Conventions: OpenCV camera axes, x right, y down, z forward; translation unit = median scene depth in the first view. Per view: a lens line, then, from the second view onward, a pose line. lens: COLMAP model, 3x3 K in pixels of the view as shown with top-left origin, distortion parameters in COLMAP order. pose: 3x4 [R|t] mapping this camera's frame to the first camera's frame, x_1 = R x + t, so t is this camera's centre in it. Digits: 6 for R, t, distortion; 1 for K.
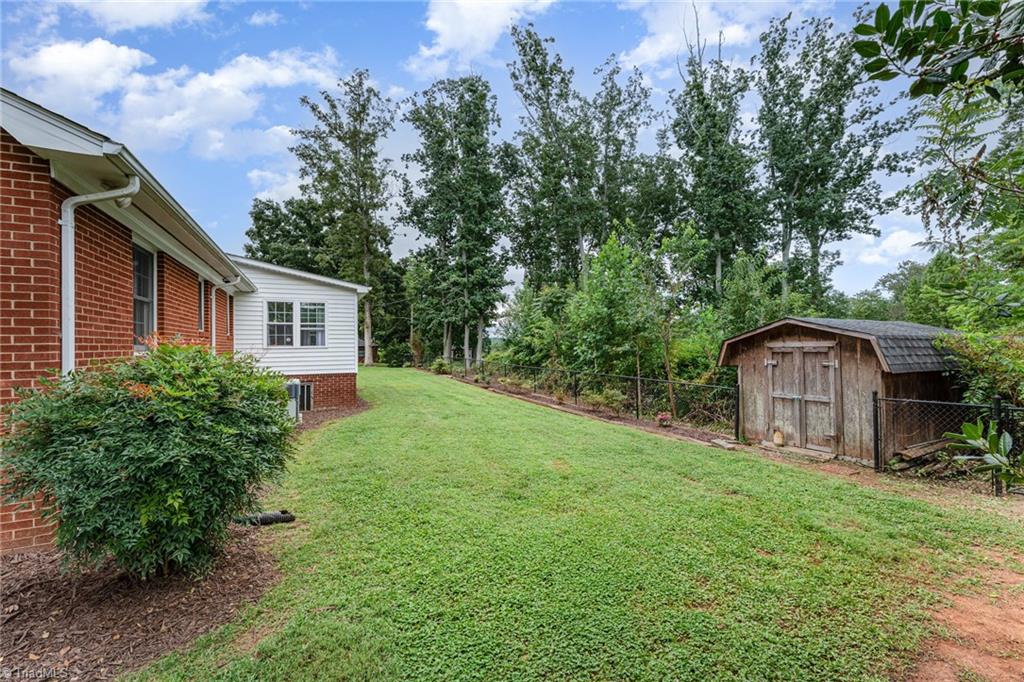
lens RADIAL K [[401.9, 0, 506.7], [0, 401.9, 341.2], [0, 0, 1]] dist [0.001748, 0.000048]
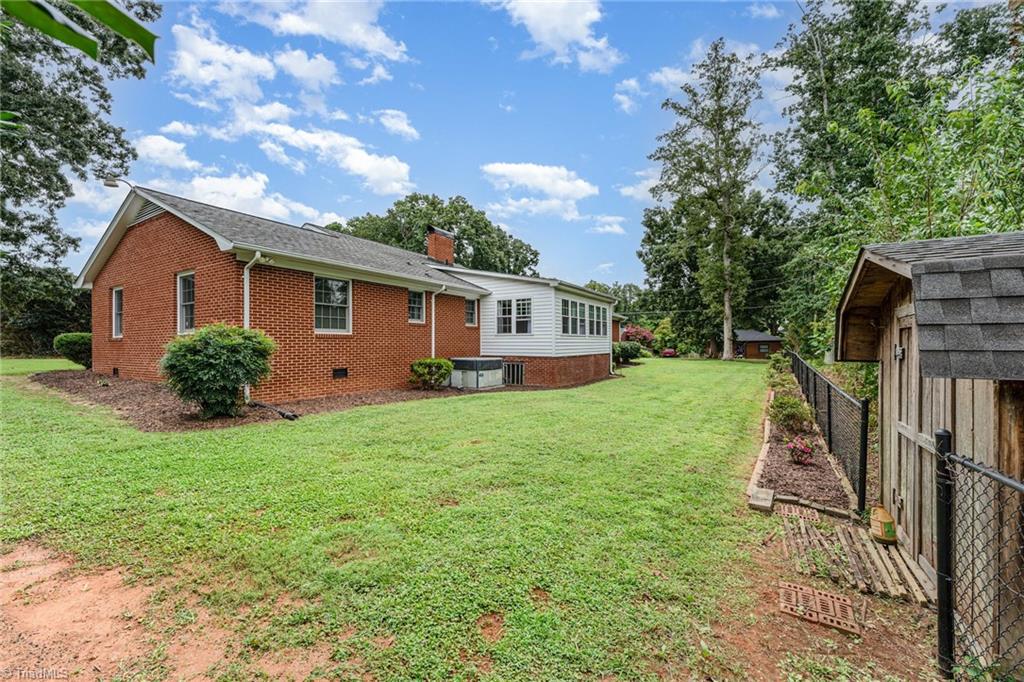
lens RADIAL K [[401.9, 0, 506.7], [0, 401.9, 341.2], [0, 0, 1]] dist [0.001748, 0.000048]
pose [[0.559799, 0.006187, -0.828605, 0.144286], [0.002759, 0.999953, 0.009330, 0.006667], [0.828624, -0.007509, 0.559756, 0.073696]]
